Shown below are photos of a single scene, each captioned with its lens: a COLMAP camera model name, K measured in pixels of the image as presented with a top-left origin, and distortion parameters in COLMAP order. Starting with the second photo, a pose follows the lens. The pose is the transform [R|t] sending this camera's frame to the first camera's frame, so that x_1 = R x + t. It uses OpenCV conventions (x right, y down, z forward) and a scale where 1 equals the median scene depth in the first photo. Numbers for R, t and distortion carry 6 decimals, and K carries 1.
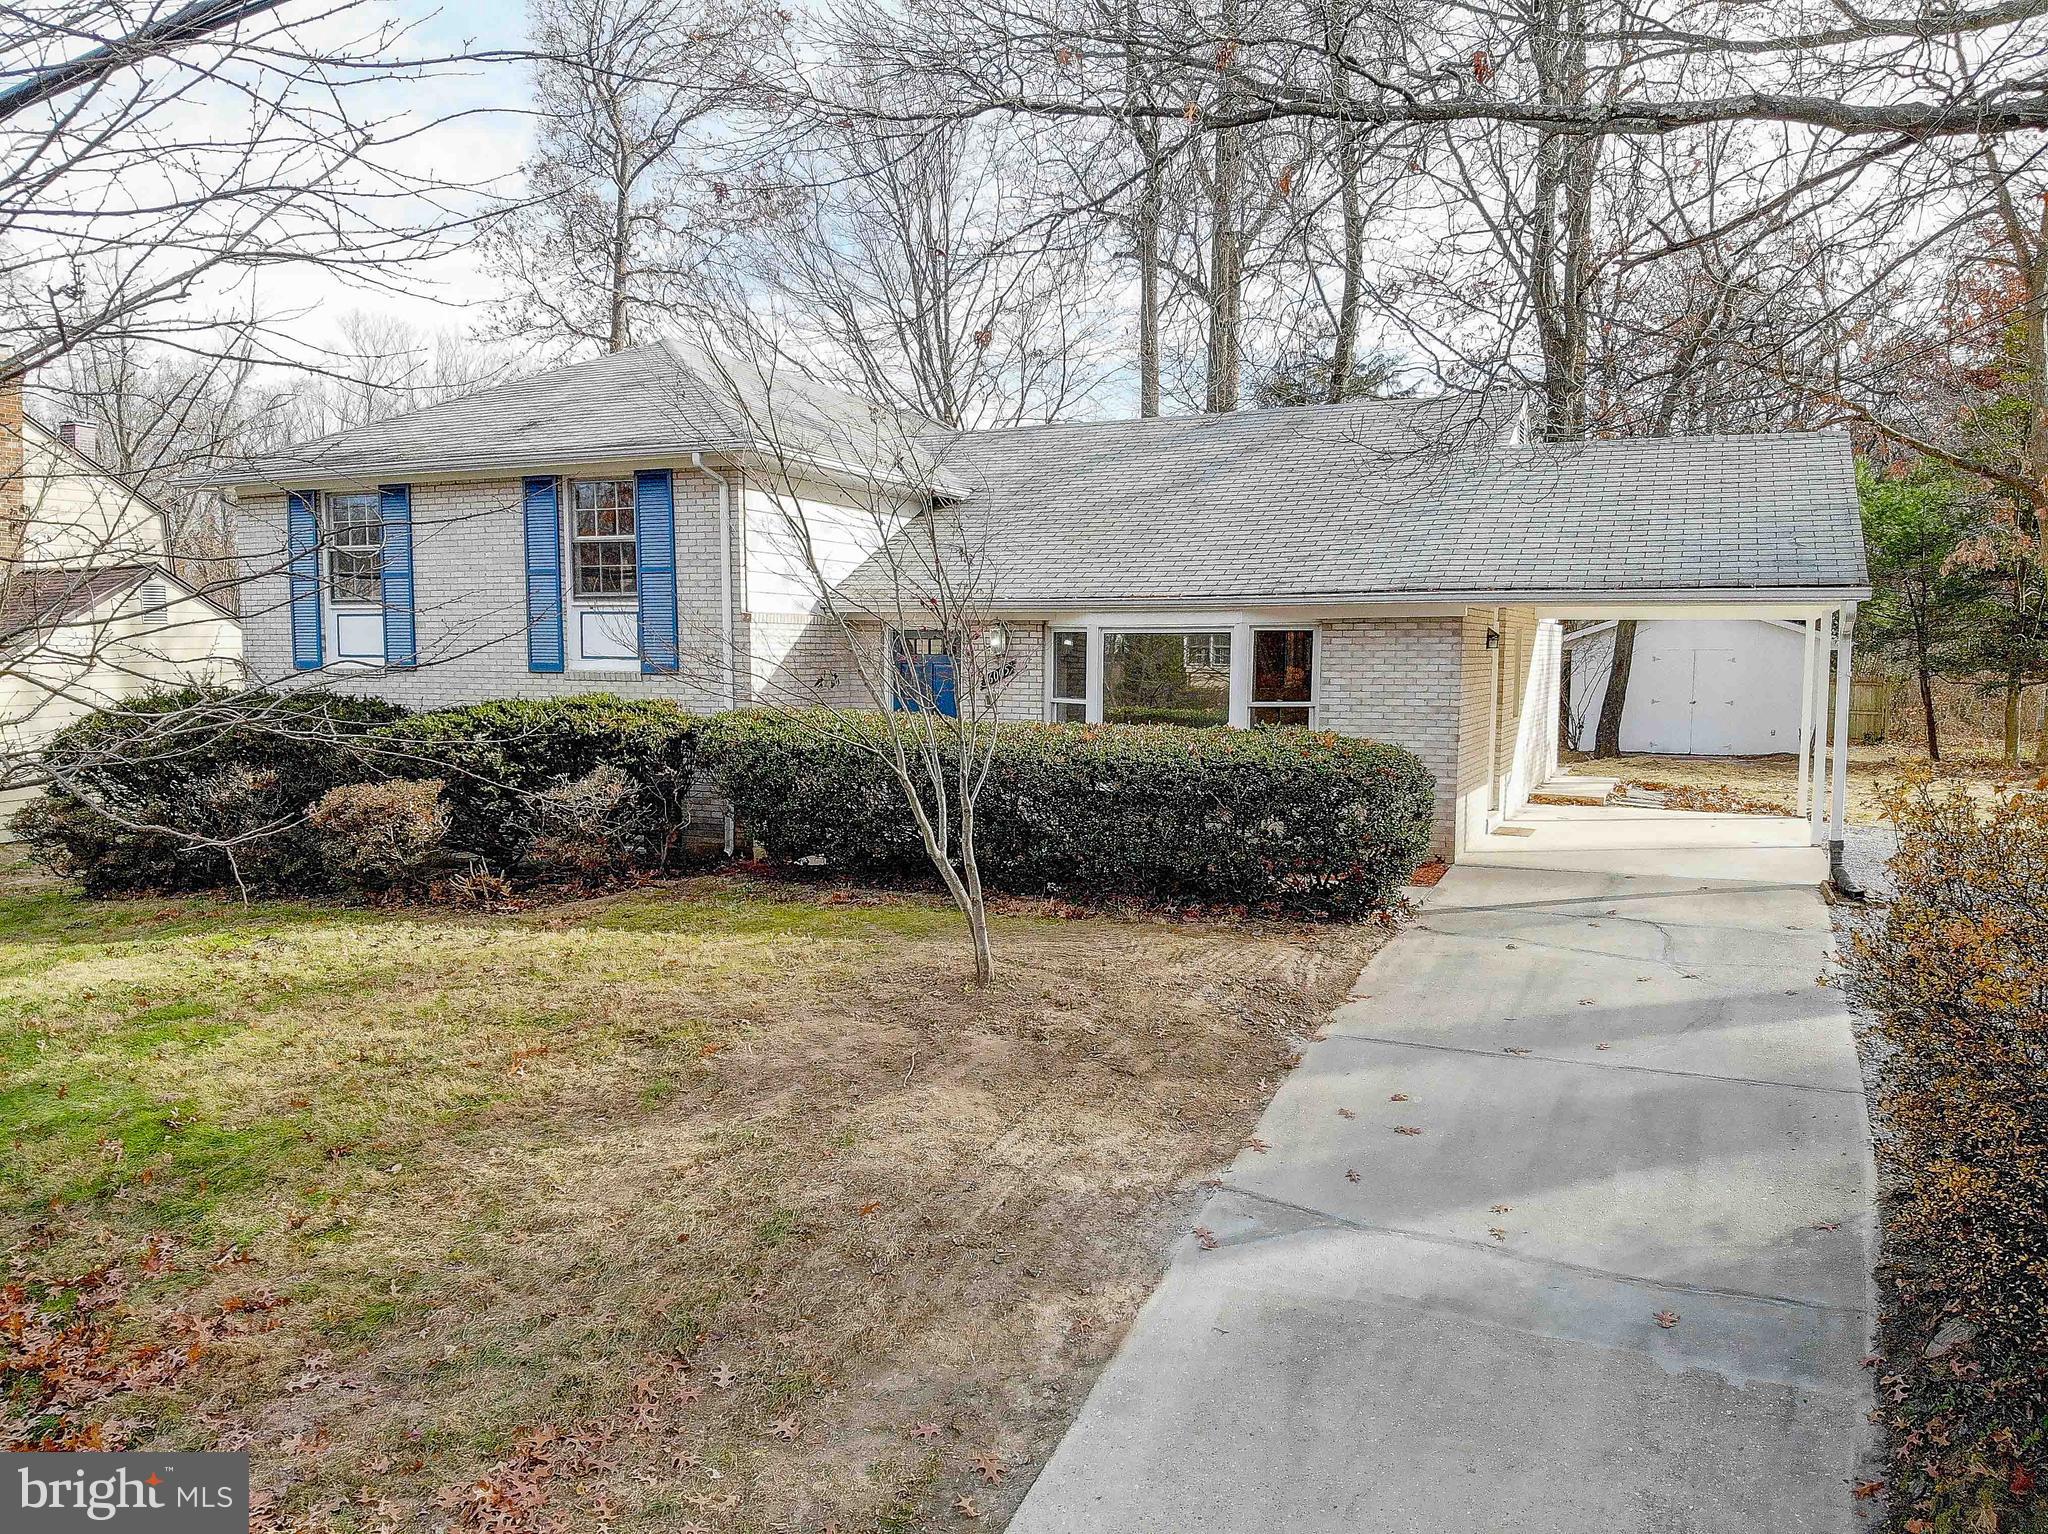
lens RADIAL K [[1500.5, 0, 1021.8], [0, 1500.5, 778.0], [0, 0, 1]] dist [0.059322, -0.178562]
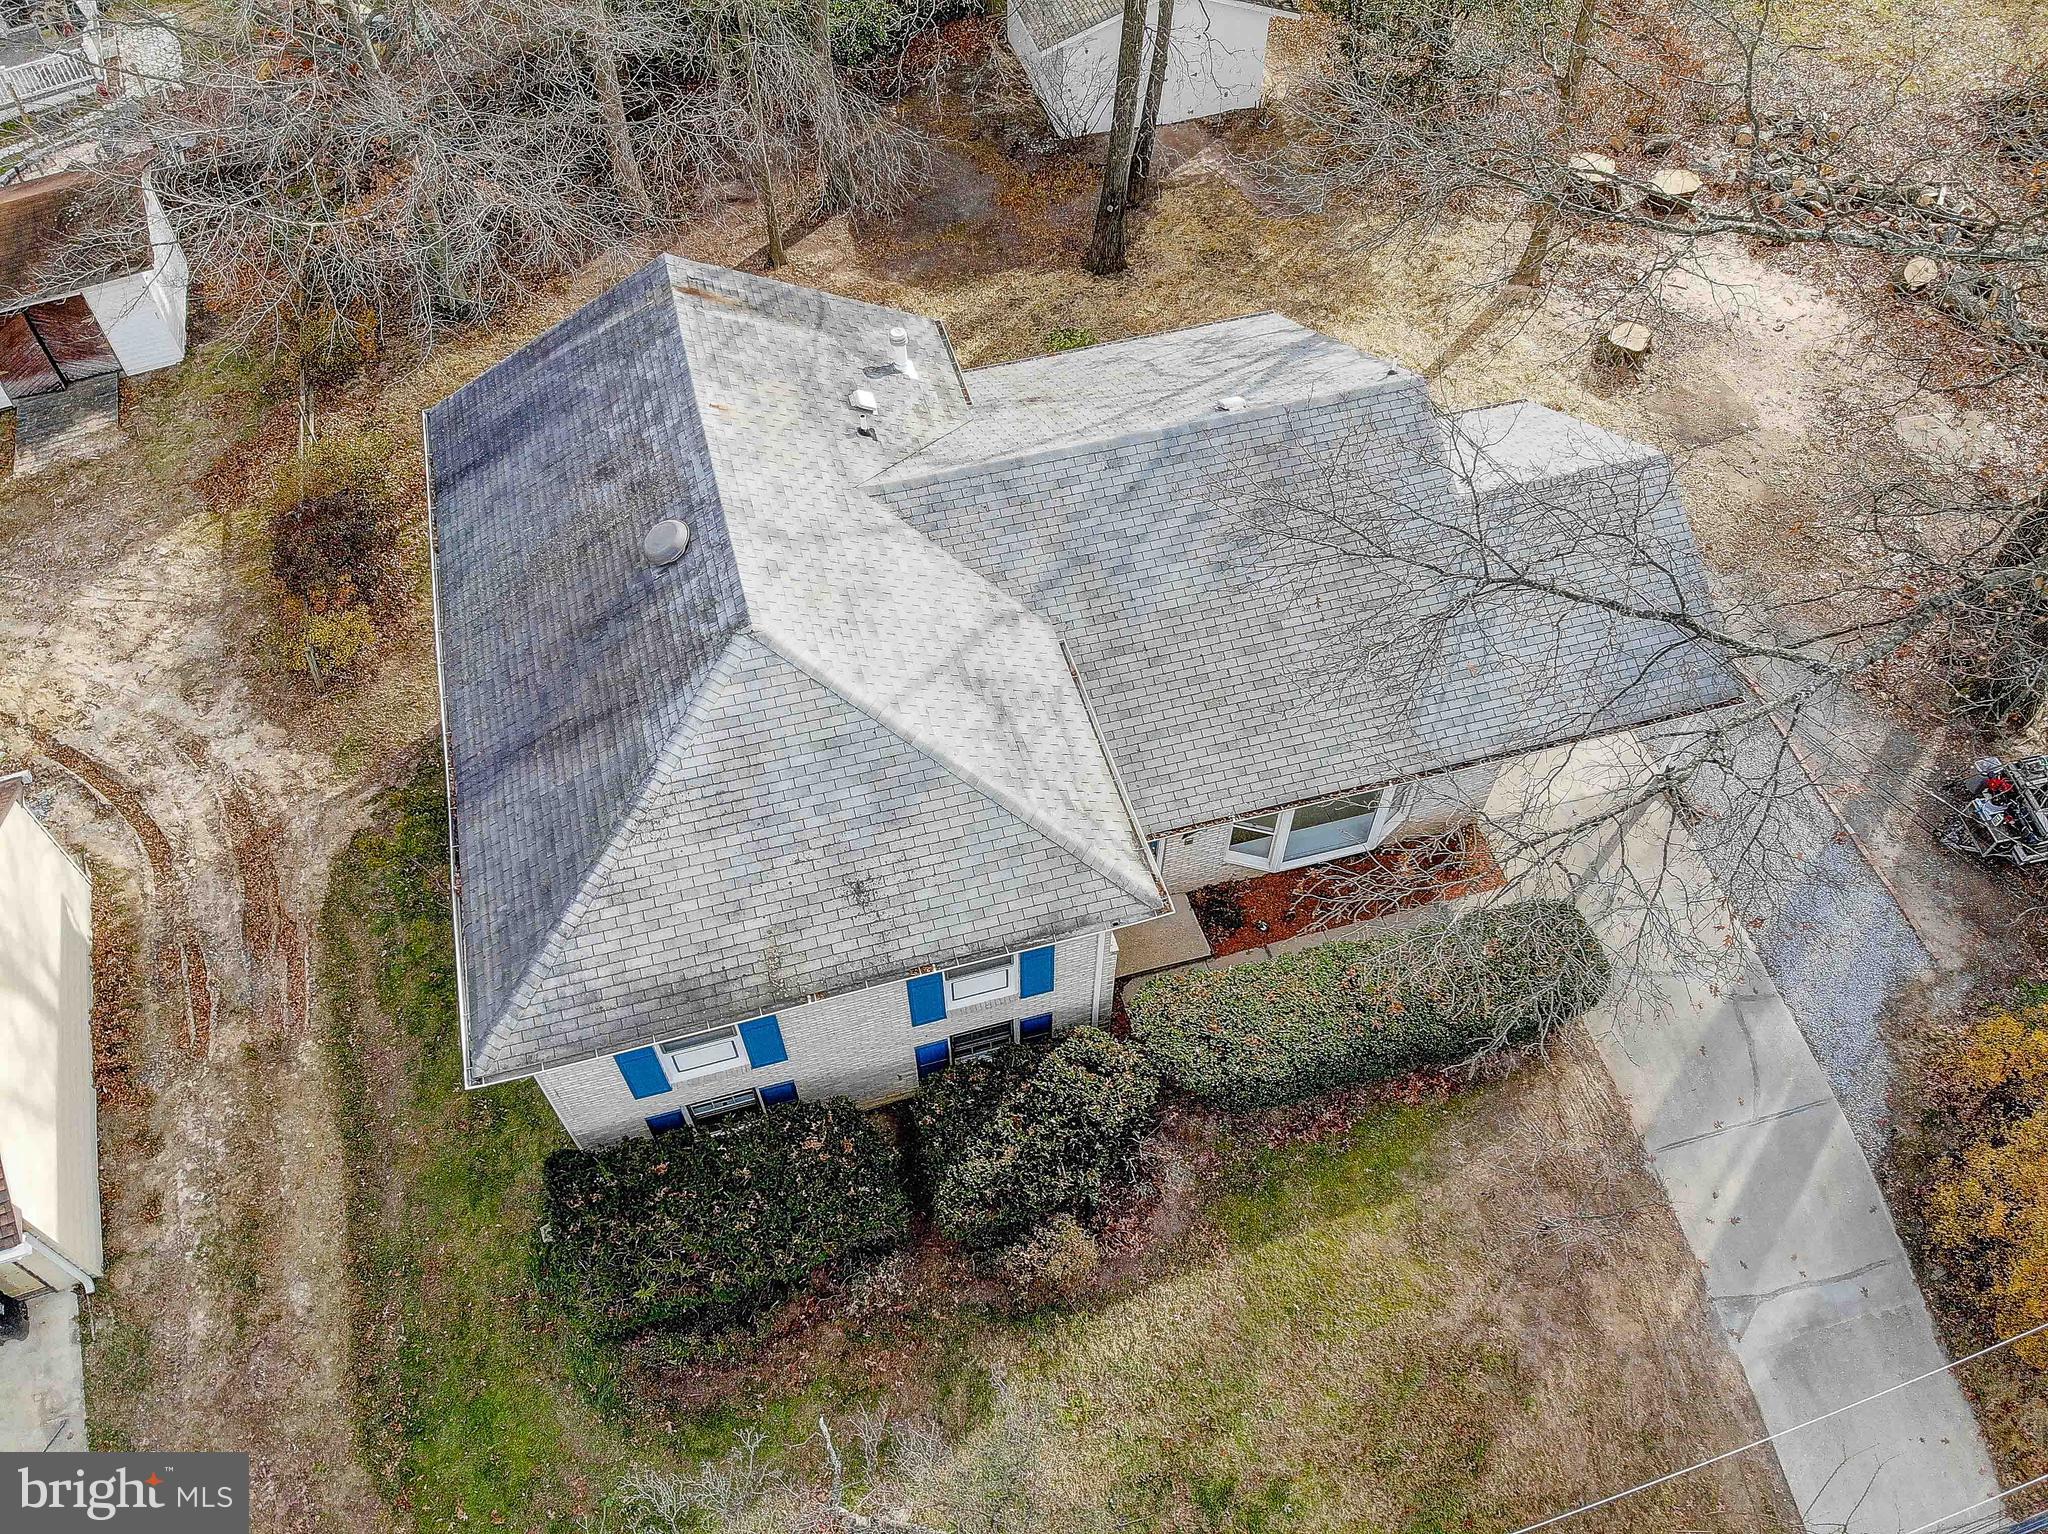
lens RADIAL K [[1500.5, 0, 1021.8], [0, 1500.5, 778.0], [0, 0, 1]] dist [0.059322, -0.178562]
pose [[0.763705, -0.522402, 0.379276, -0.822503], [0.060208, 0.642587, 0.763844, -1.498823], [-0.642751, -0.560516, 0.522199, 0.575342]]
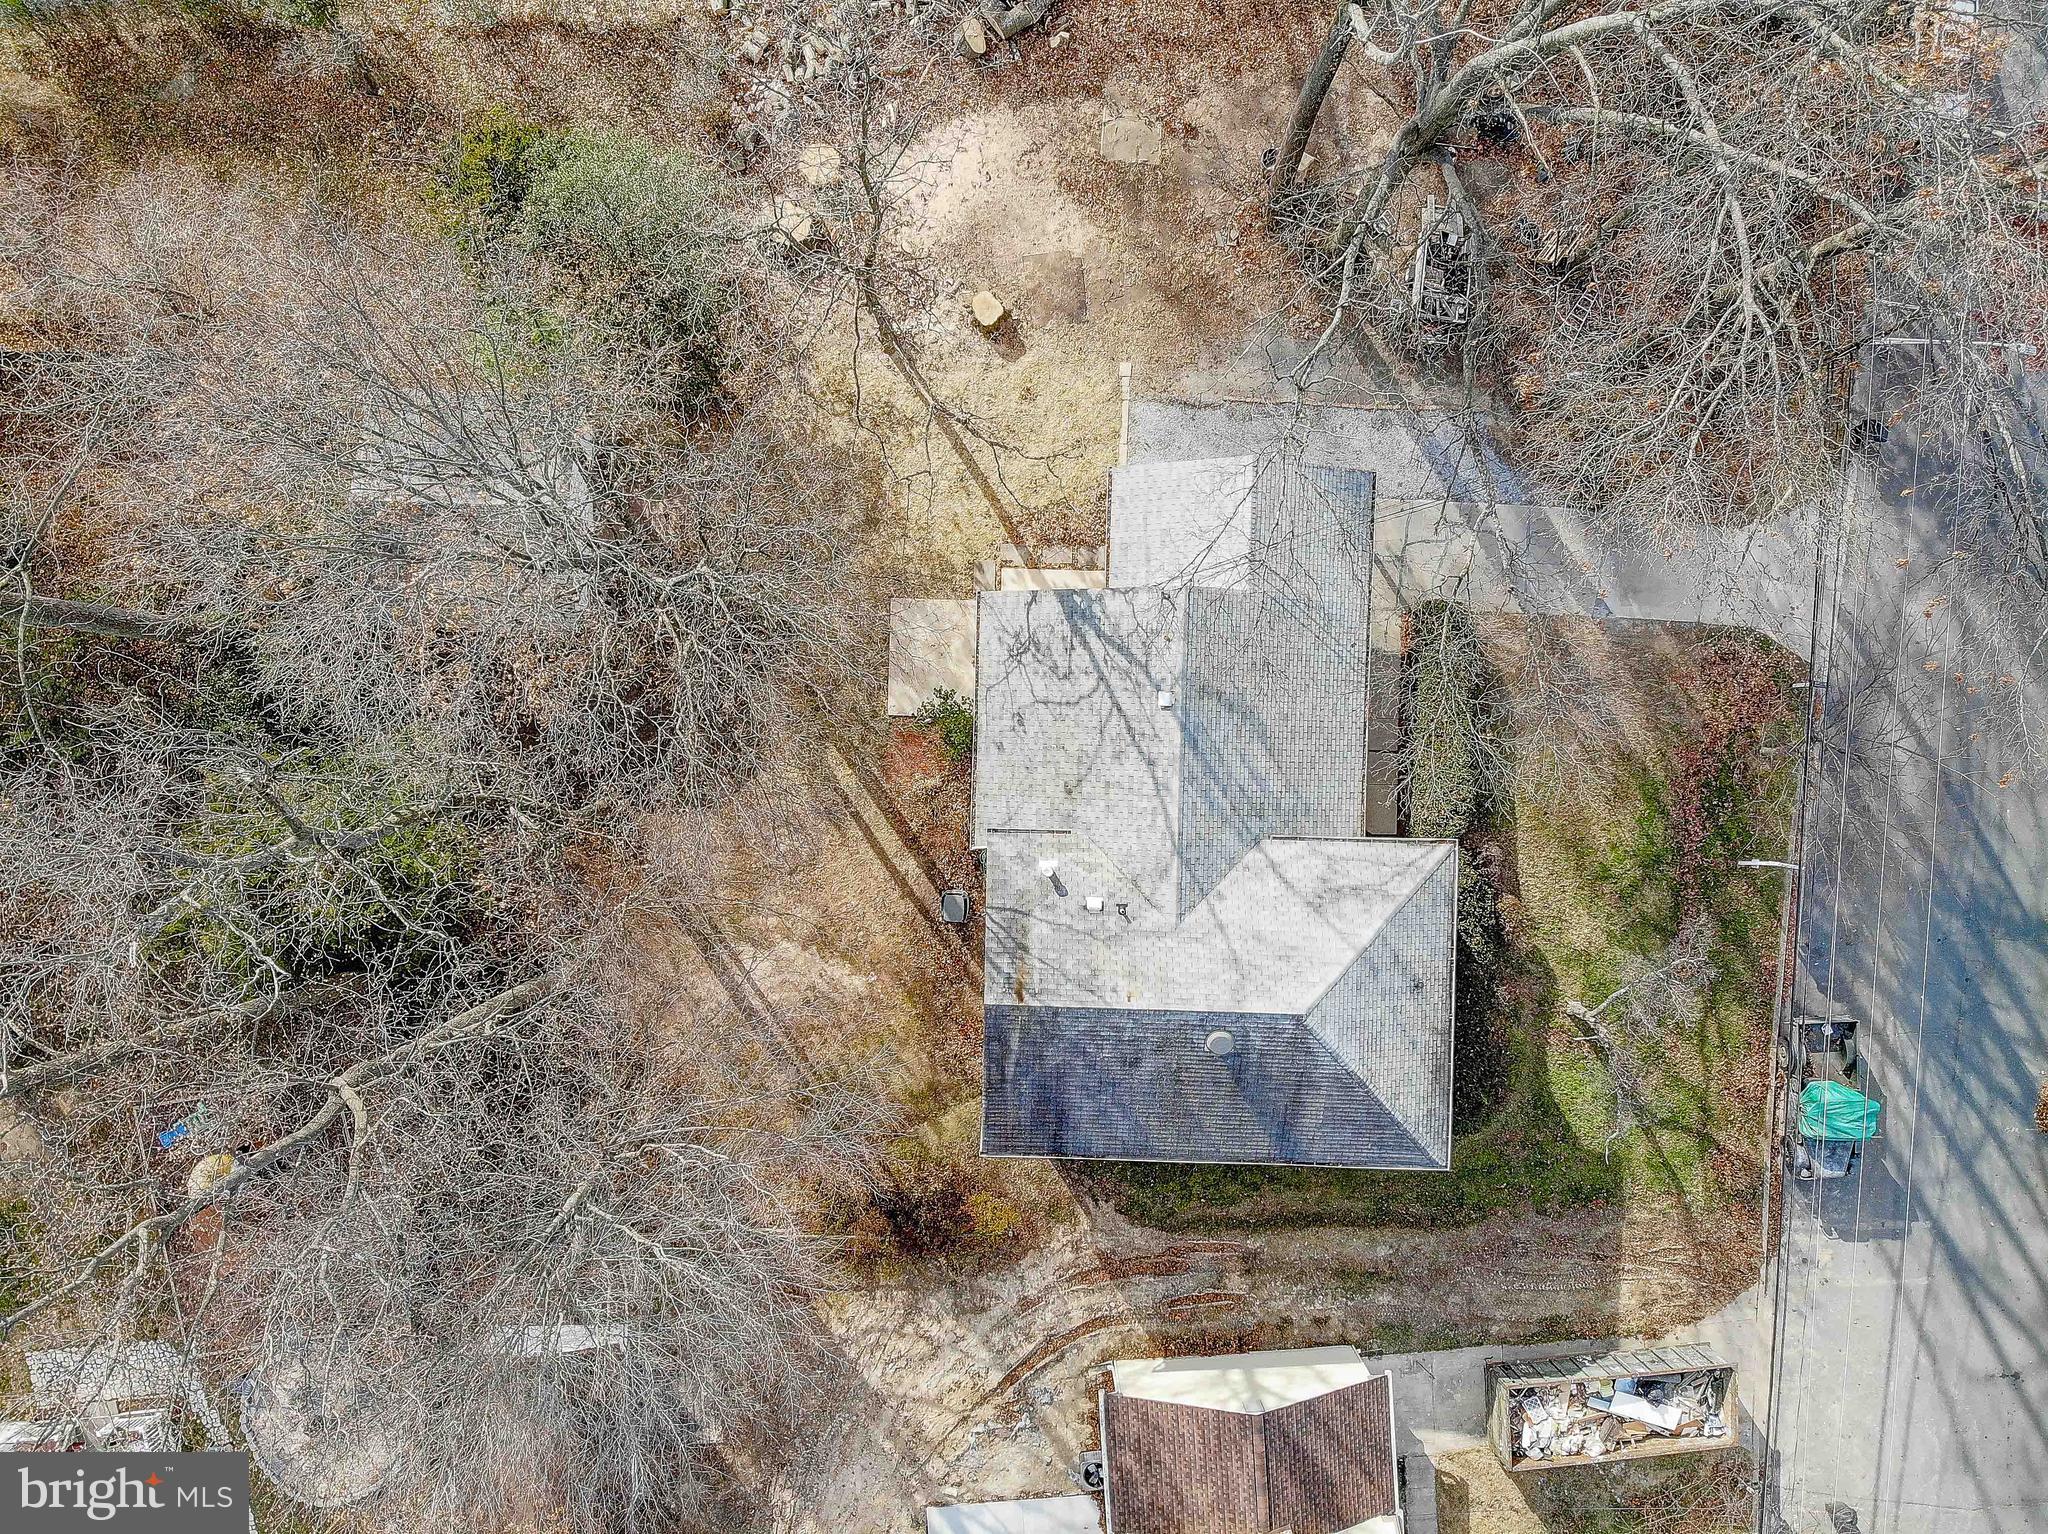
lens RADIAL K [[1500.5, 0, 1021.8], [0, 1500.5, 778.0], [0, 0, 1]] dist [0.059322, -0.178562]
pose [[-0.395356, -0.918454, -0.011679, 0.300342], [0.076918, -0.045775, 0.995986, -3.454173], [-0.915302, 0.392870, 0.088743, 1.679685]]
